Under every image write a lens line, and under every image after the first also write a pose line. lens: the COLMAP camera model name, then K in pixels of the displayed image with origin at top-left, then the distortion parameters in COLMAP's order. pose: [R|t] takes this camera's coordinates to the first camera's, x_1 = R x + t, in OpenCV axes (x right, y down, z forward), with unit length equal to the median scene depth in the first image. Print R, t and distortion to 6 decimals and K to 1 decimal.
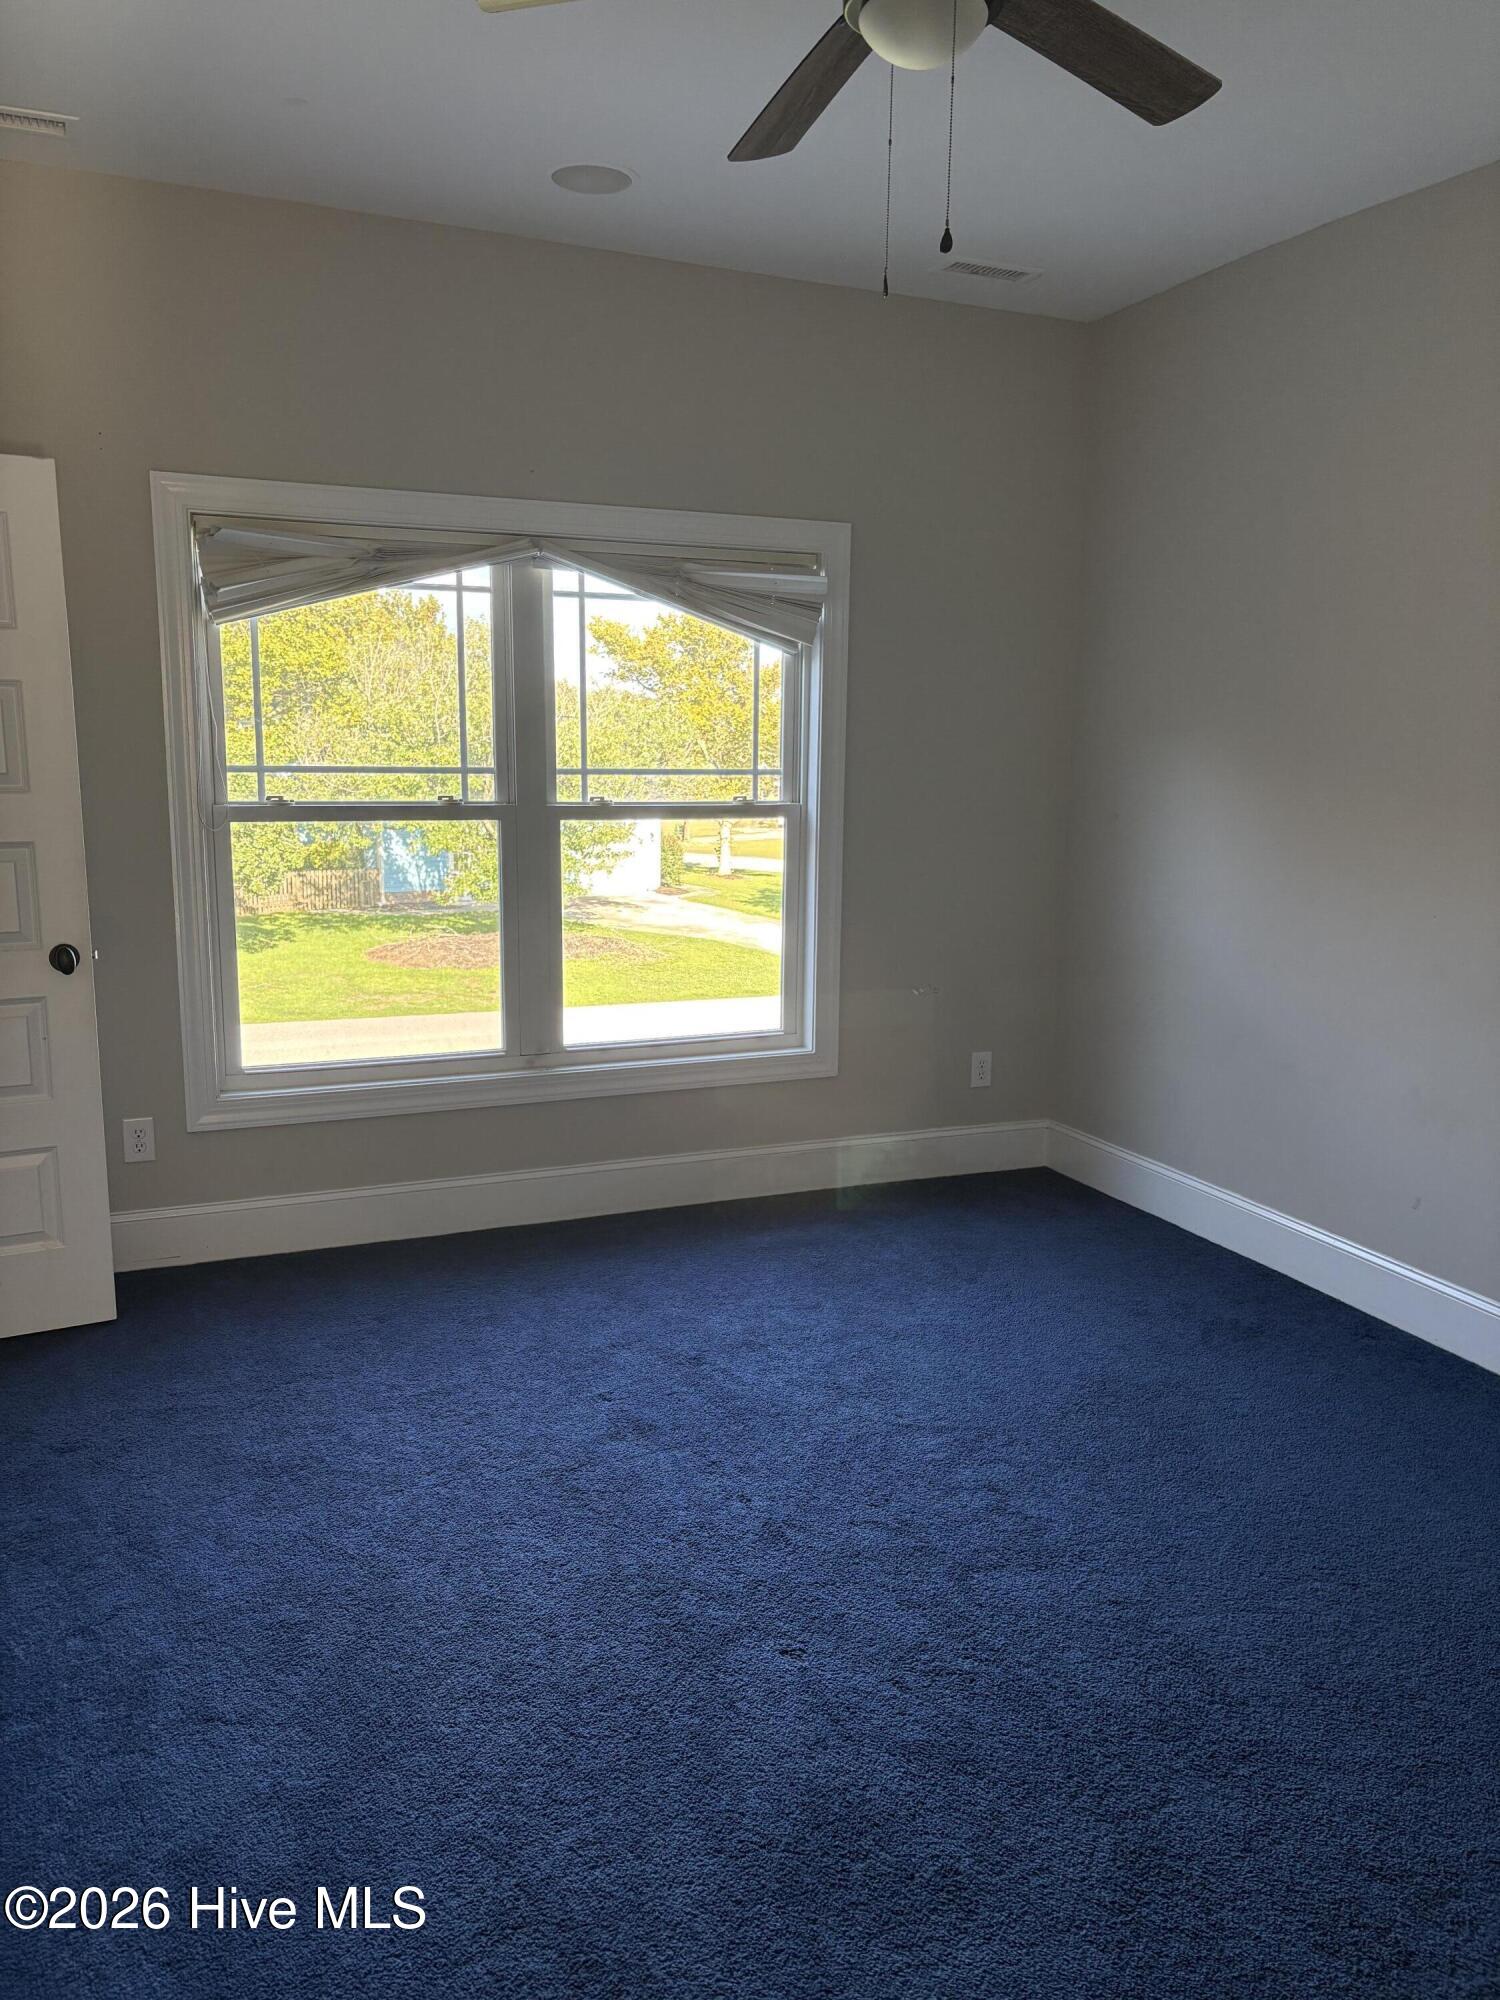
lens RADIAL K [[1503.1, 0, 756.4], [0, 1503.1, 1006.2], [0, 0, 1]] dist [0.076671, -0.167531]
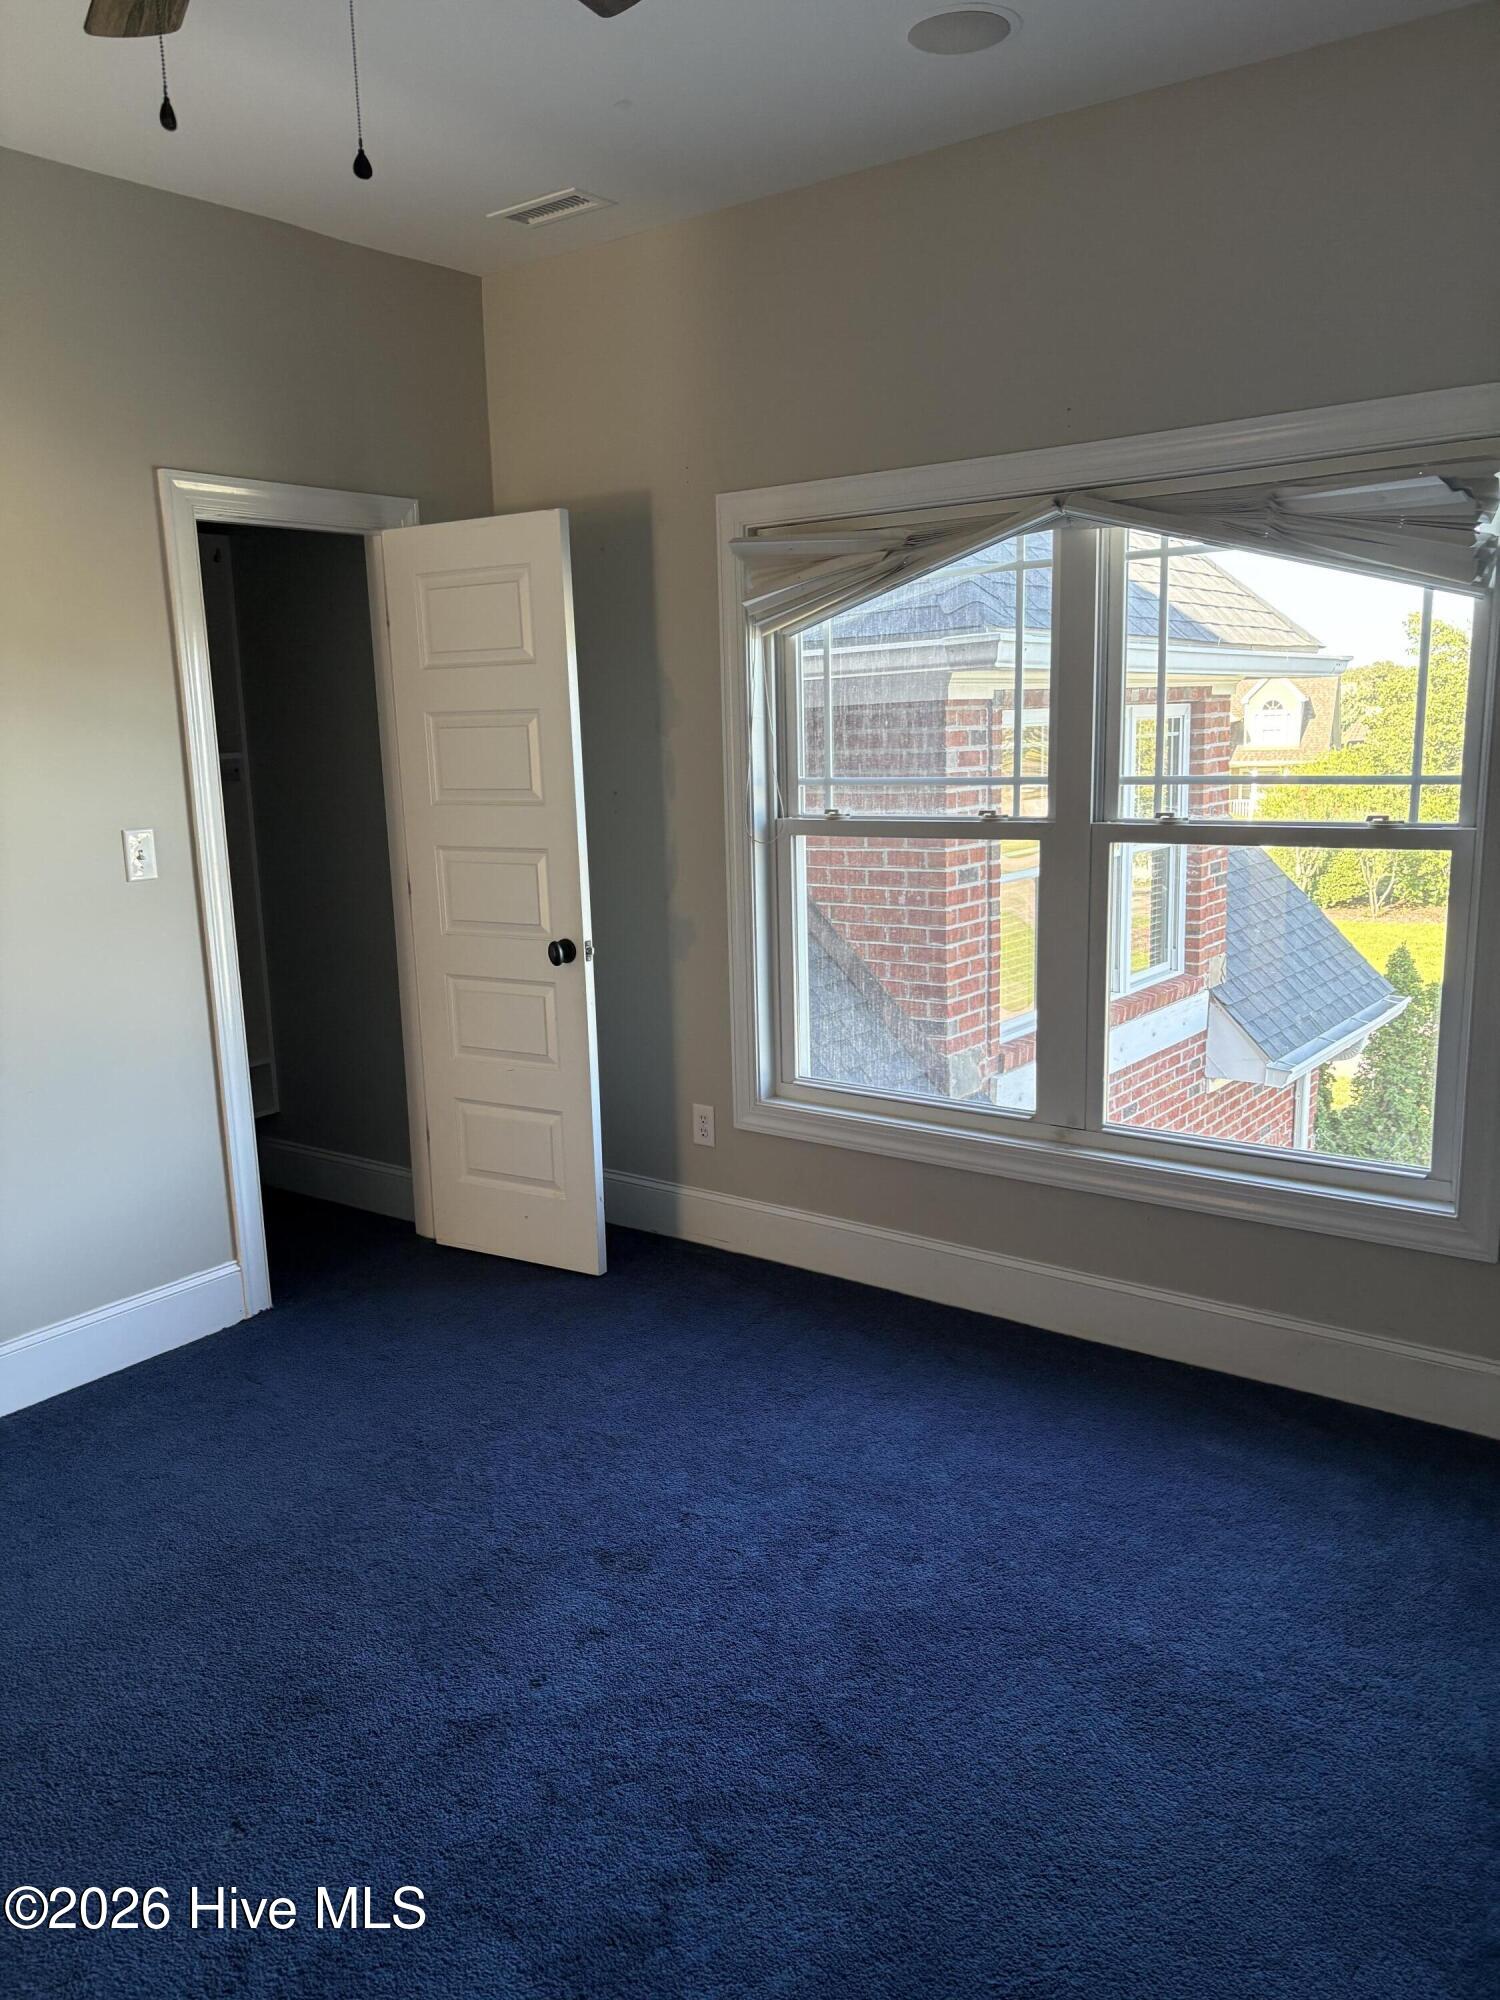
lens RADIAL K [[1503.1, 0, 756.4], [0, 1503.1, 1006.2], [0, 0, 1]] dist [0.076671, -0.167531]
pose [[0.496123, 0.127505, -0.858839, 0.481516], [-0.136765, 0.988286, 0.067718, -0.067701], [0.857413, 0.083863, 0.507750, 0.451275]]
